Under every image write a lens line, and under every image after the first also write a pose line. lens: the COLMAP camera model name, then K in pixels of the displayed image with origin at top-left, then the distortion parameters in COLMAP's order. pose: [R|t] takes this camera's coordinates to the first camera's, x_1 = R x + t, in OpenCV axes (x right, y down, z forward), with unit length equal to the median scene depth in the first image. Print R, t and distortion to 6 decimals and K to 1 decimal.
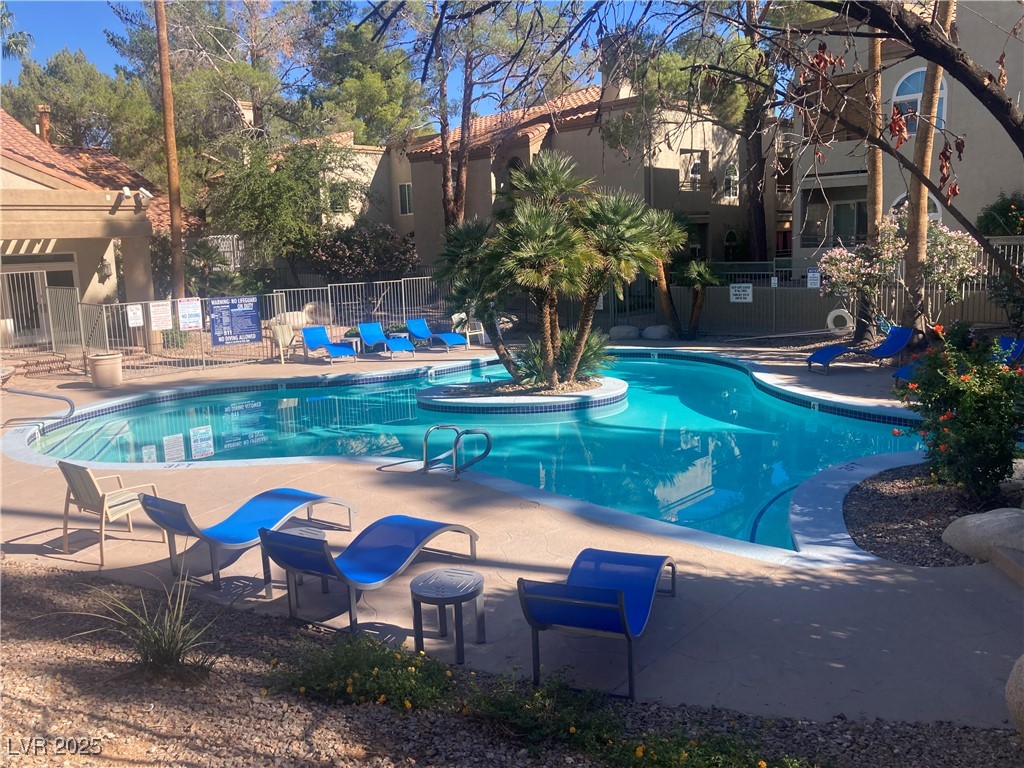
lens RADIAL K [[843.0, 0, 509.2], [0, 843.0, 378.6], [0, 0, 1]] dist [0.025789, -0.011755]
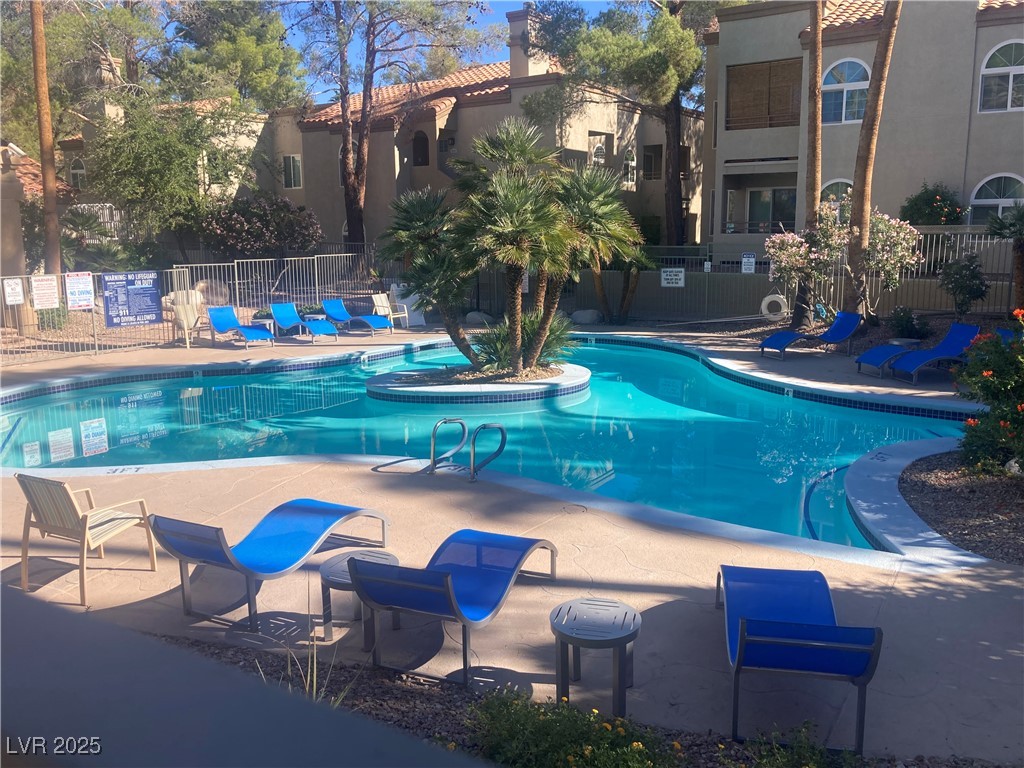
lens RADIAL K [[843.0, 0, 509.6], [0, 843.0, 375.5], [0, 0, 1]] dist [0.025789, -0.011755]
pose [[0.985520, -0.003731, 0.169516, -0.092937], [0.001257, 0.999891, 0.014700, -0.001688], [-0.169552, -0.014274, 0.985418, 0.067099]]
